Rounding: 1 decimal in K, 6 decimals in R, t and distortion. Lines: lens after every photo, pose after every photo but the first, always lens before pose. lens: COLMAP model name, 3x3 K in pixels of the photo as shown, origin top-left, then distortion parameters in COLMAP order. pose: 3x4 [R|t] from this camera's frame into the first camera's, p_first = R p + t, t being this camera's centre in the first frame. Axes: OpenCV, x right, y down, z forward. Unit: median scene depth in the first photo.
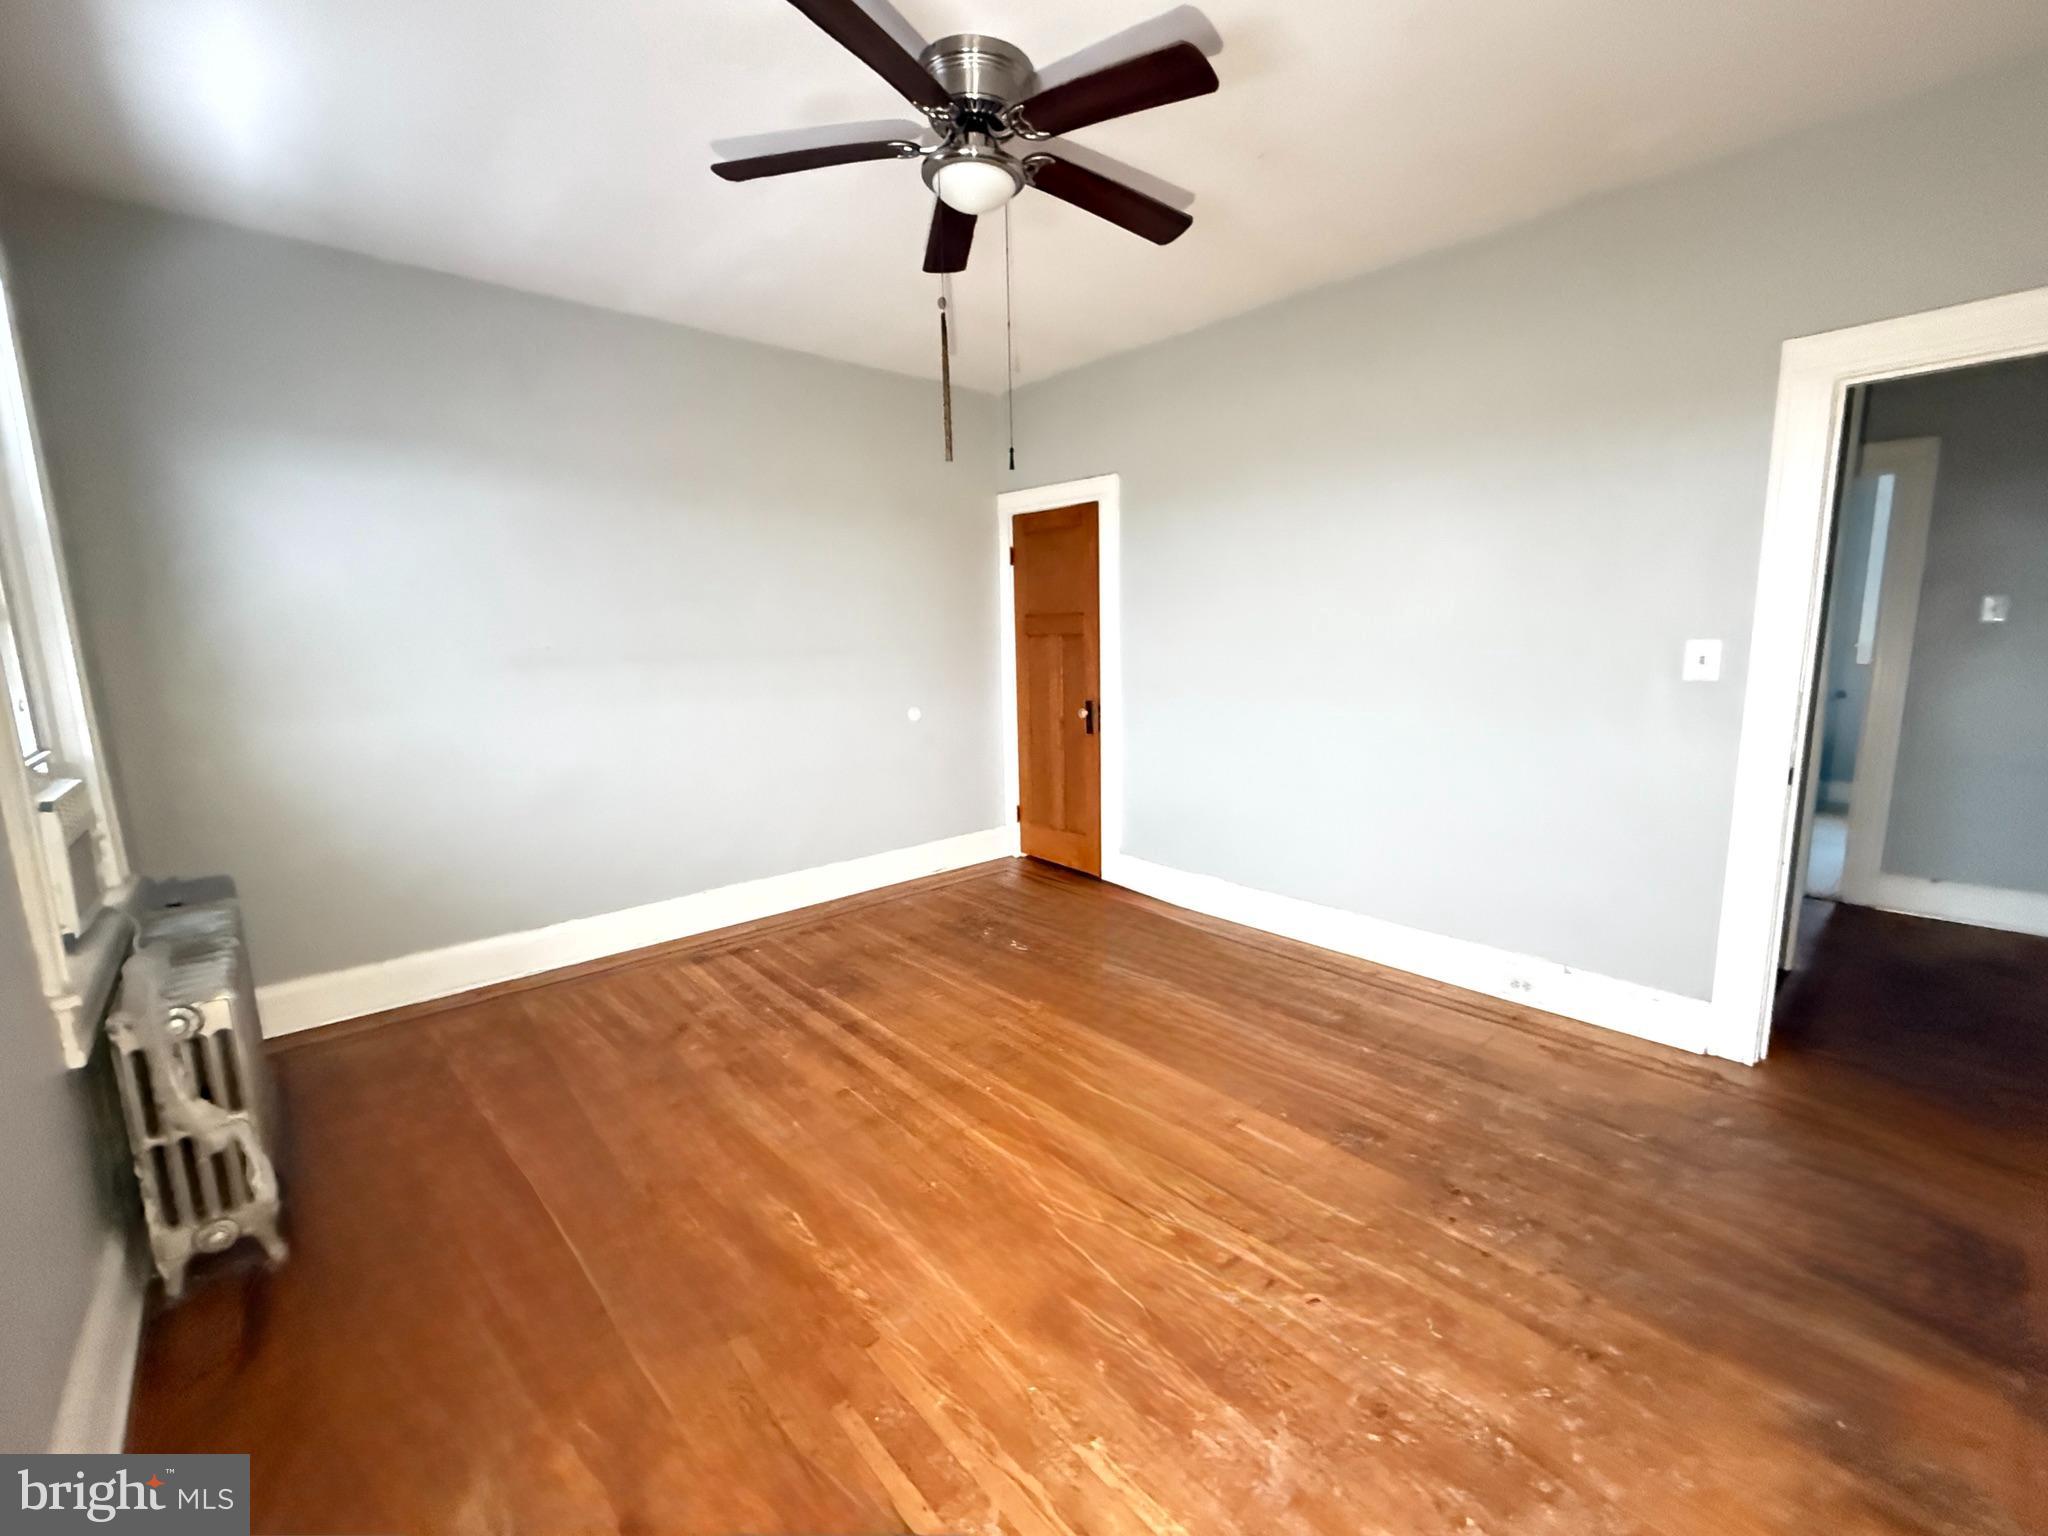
lens RADIAL K [[845.5, 0, 1027.3], [0, 845.5, 776.2], [0, 0, 1]] dist [0.002548, 0.000605]
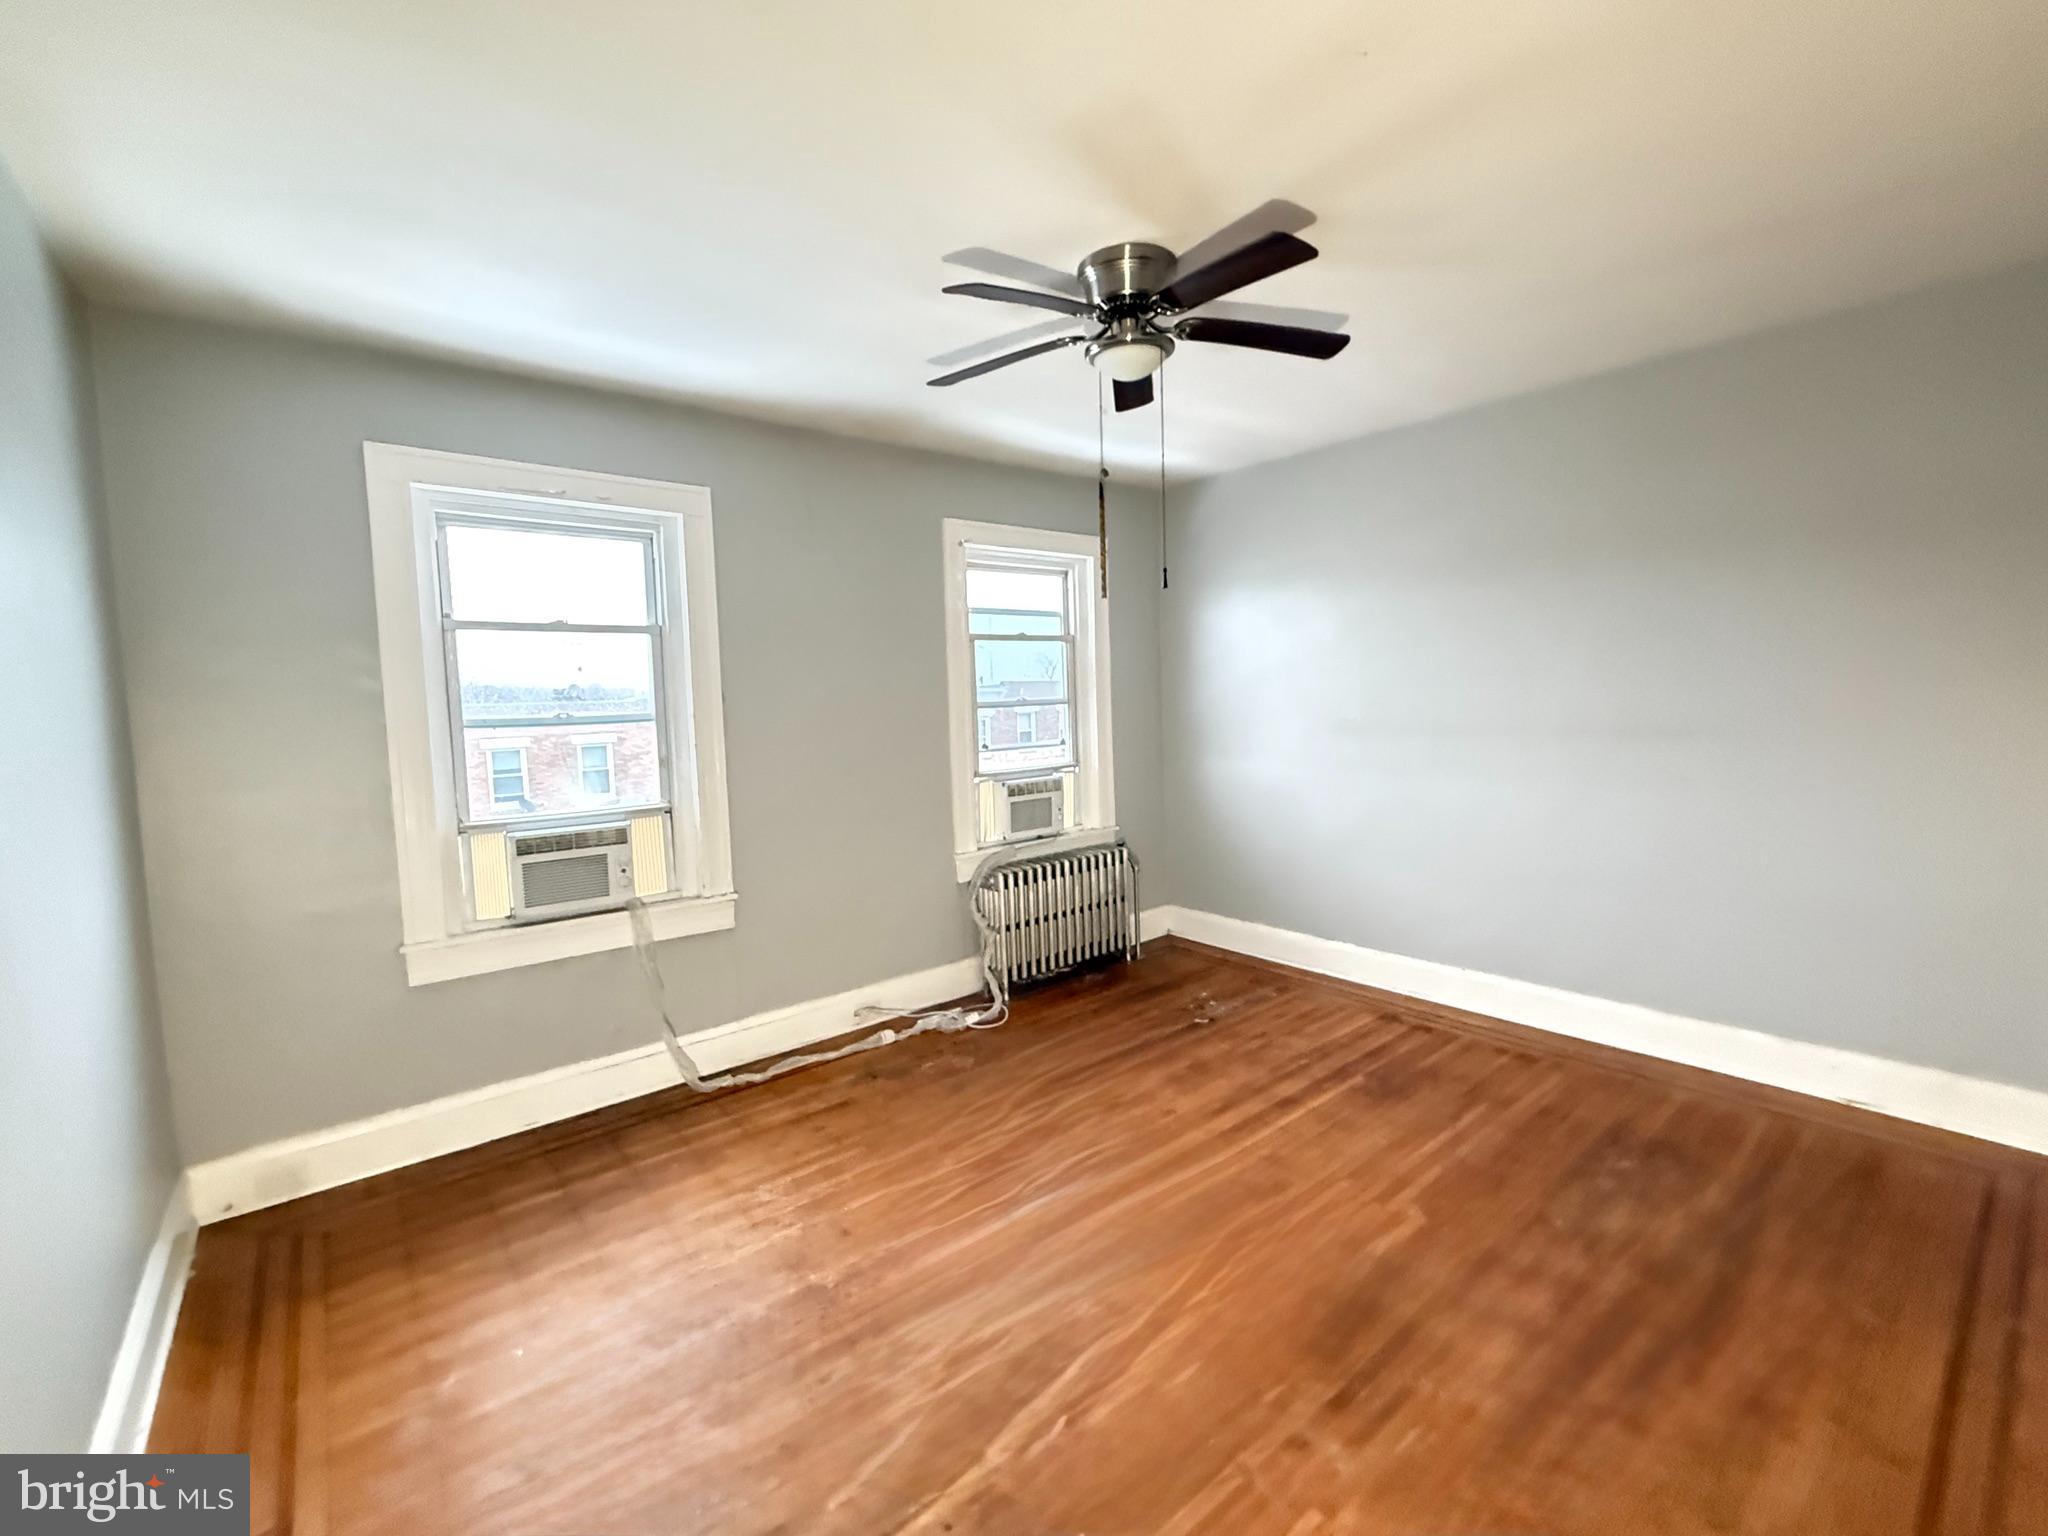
lens RADIAL K [[848.5, 0, 1024.0], [0, 848.5, 768.0], [0, 0, 1]] dist [0.000692, 0.000175]
pose [[-0.035117, 0.099099, -0.994458, 0.718677], [-0.134749, 0.985515, 0.102967, -0.151854], [0.990257, 0.137618, -0.021255, 0.590643]]
